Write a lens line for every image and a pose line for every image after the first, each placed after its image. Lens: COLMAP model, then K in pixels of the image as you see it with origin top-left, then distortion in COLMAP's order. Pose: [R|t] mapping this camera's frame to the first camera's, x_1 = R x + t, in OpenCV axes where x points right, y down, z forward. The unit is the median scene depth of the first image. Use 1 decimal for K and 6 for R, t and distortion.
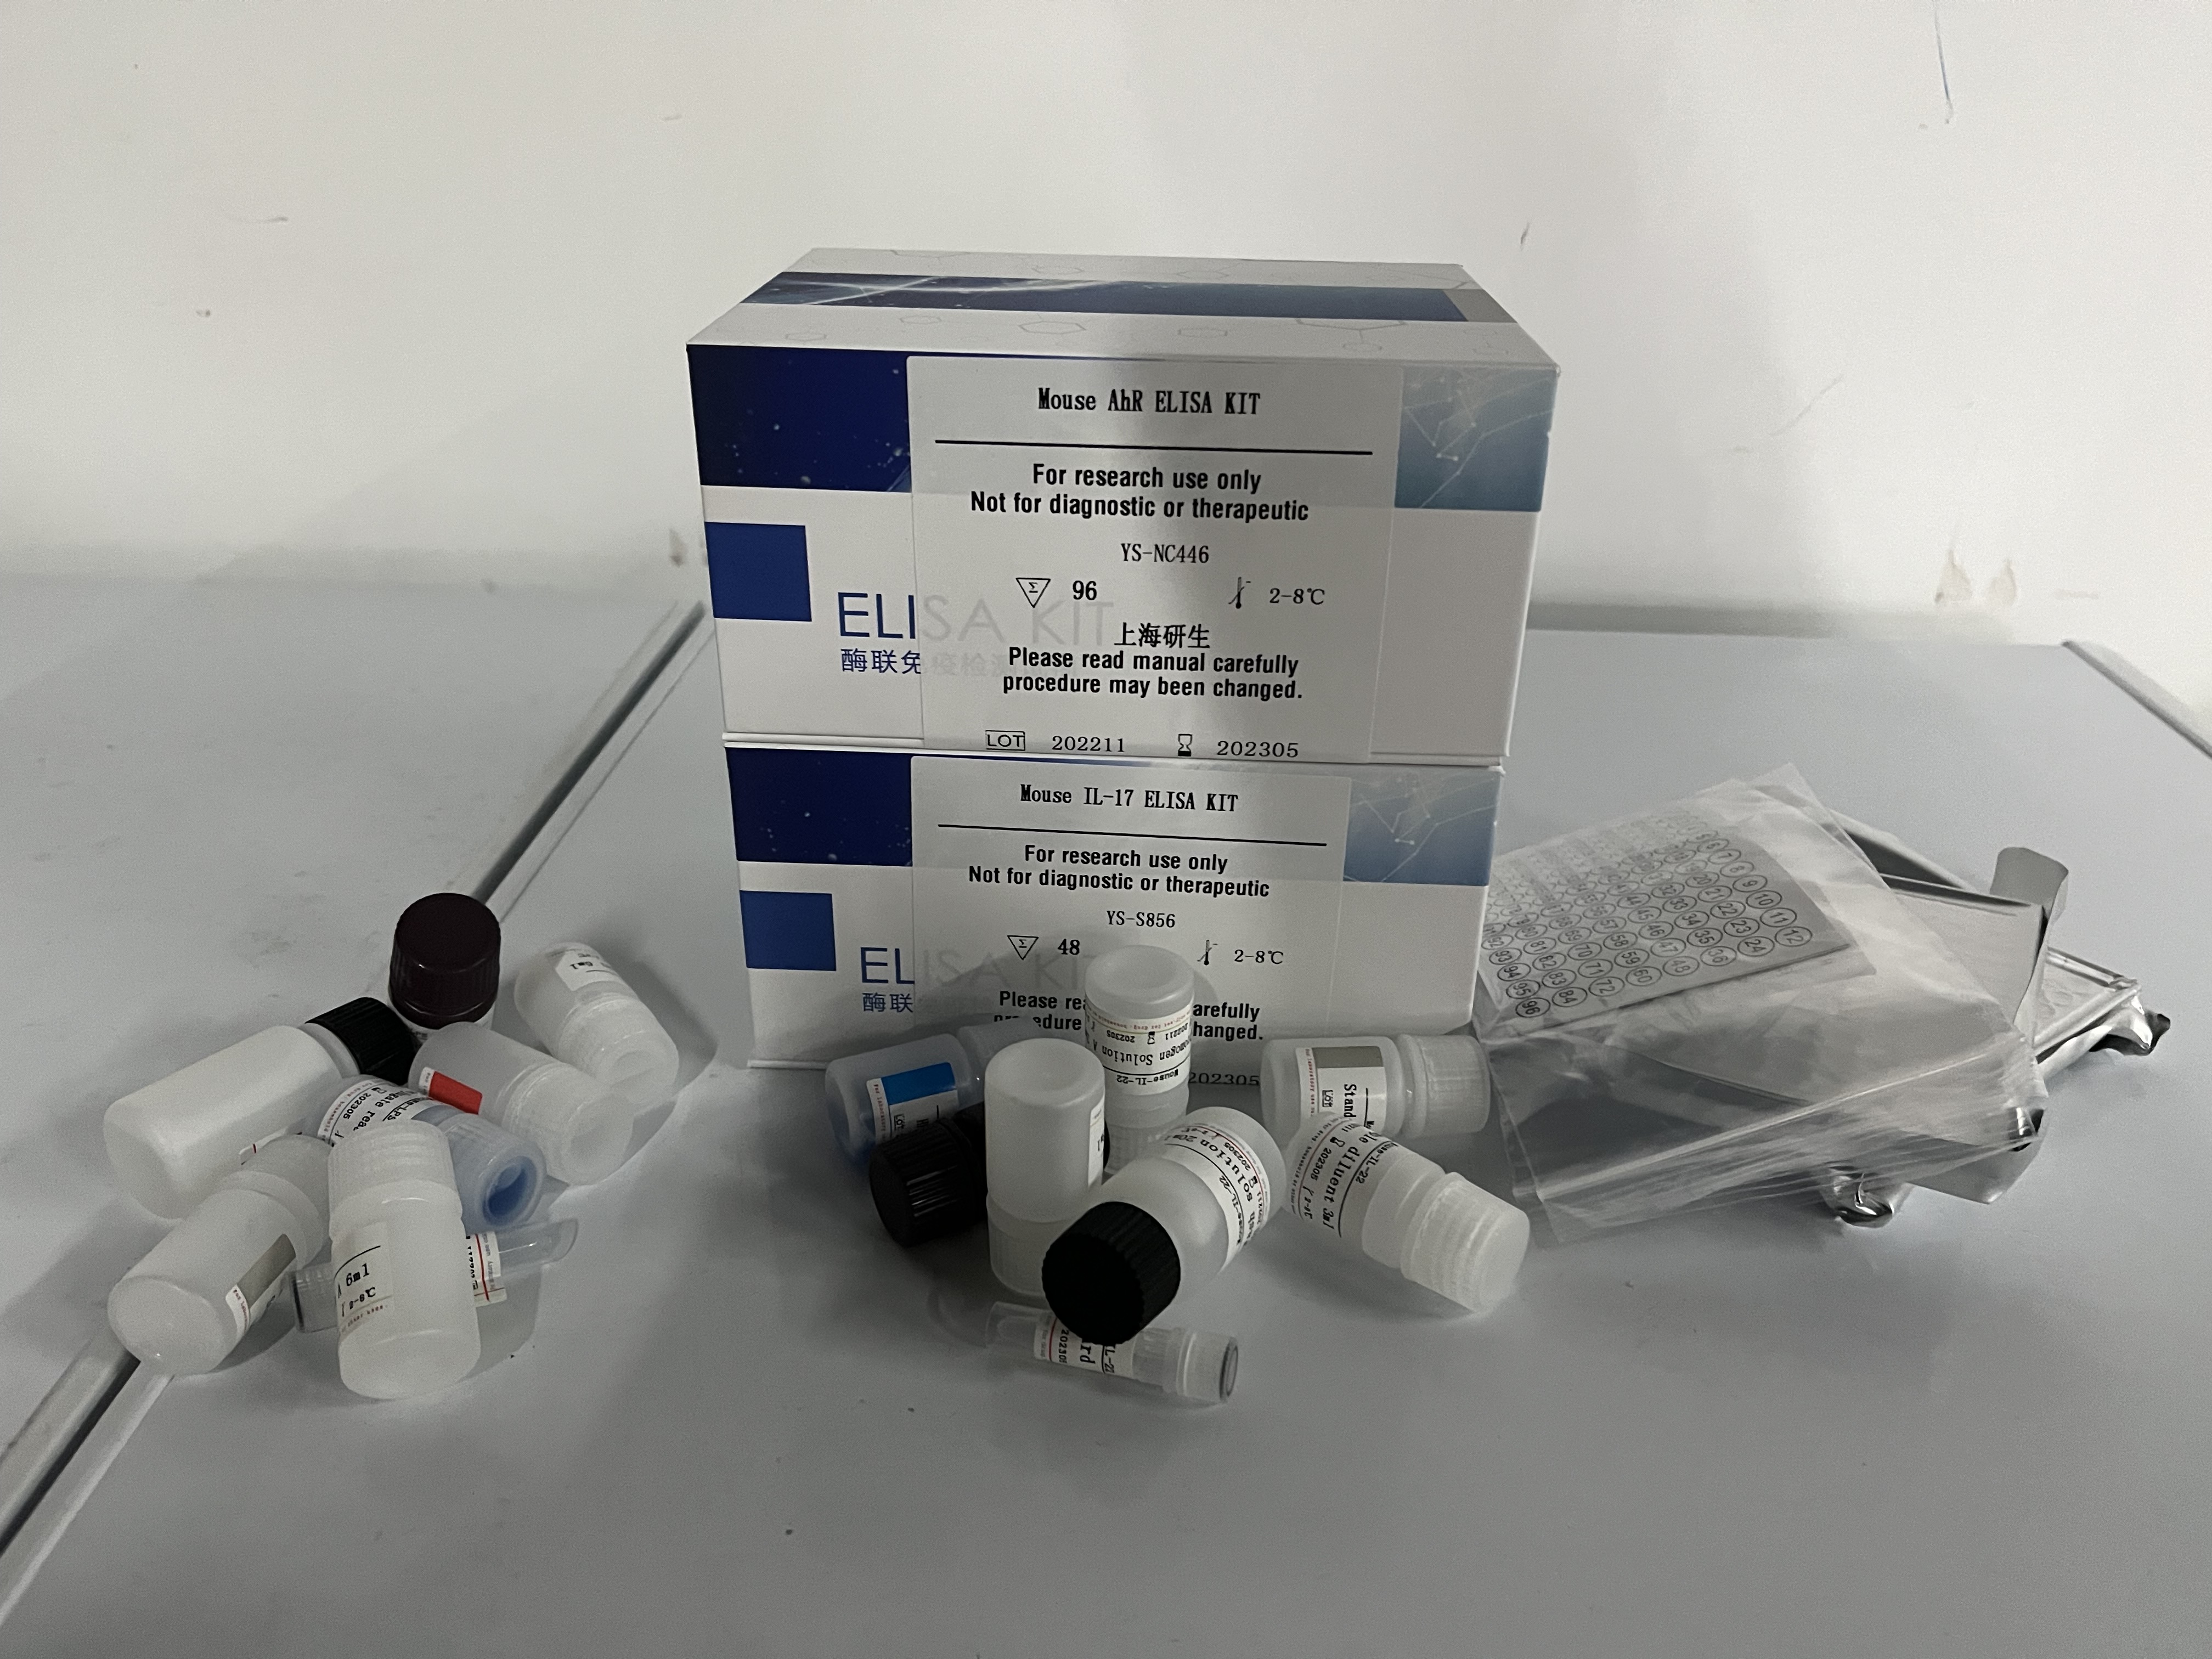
lens RADIAL K [[1694.6, 0, 1099.7], [0, 1694.6, 839.2], [0, 0, 1]] dist [0.026489, -0.049334]
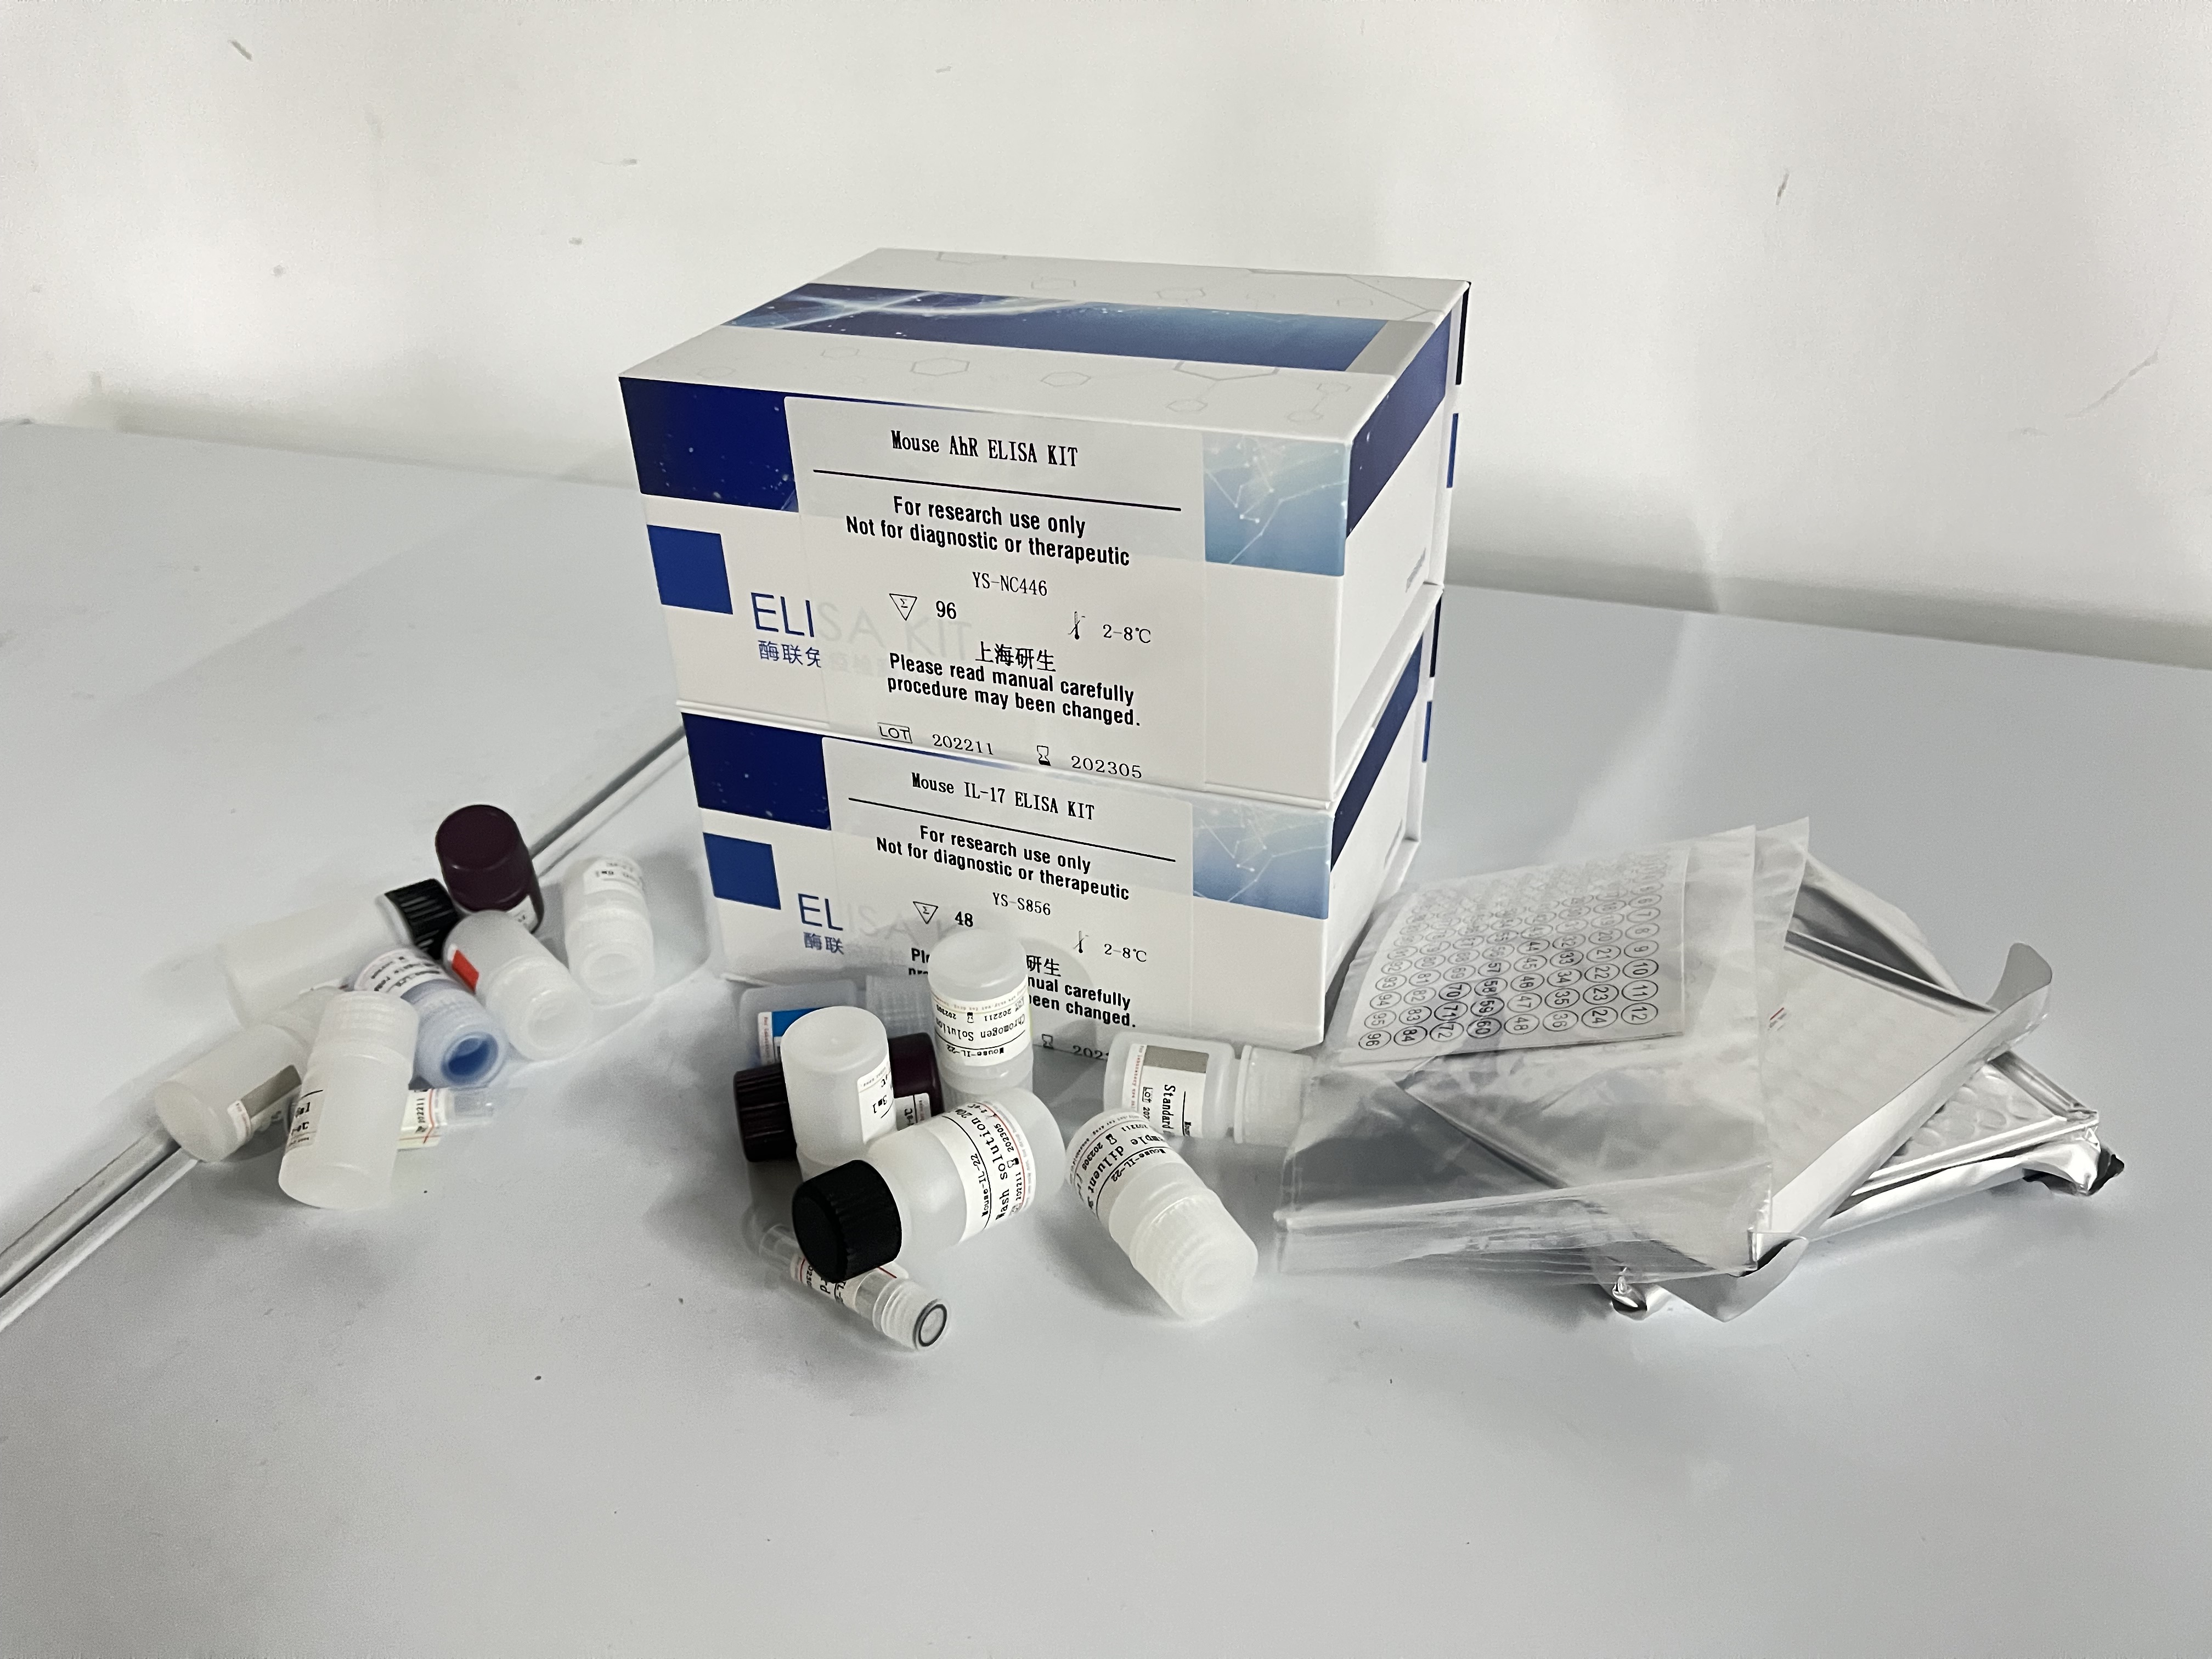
lens RADIAL K [[1694.6, 0, 1096.2], [0, 1694.6, 813.3], [0, 0, 1]] dist [0.026489, -0.049334]
pose [[0.946093, 0.122349, -0.299899, 0.421168], [-0.100899, 0.991168, 0.086056, -0.118160], [0.307779, -0.051157, 0.950082, -0.022502]]
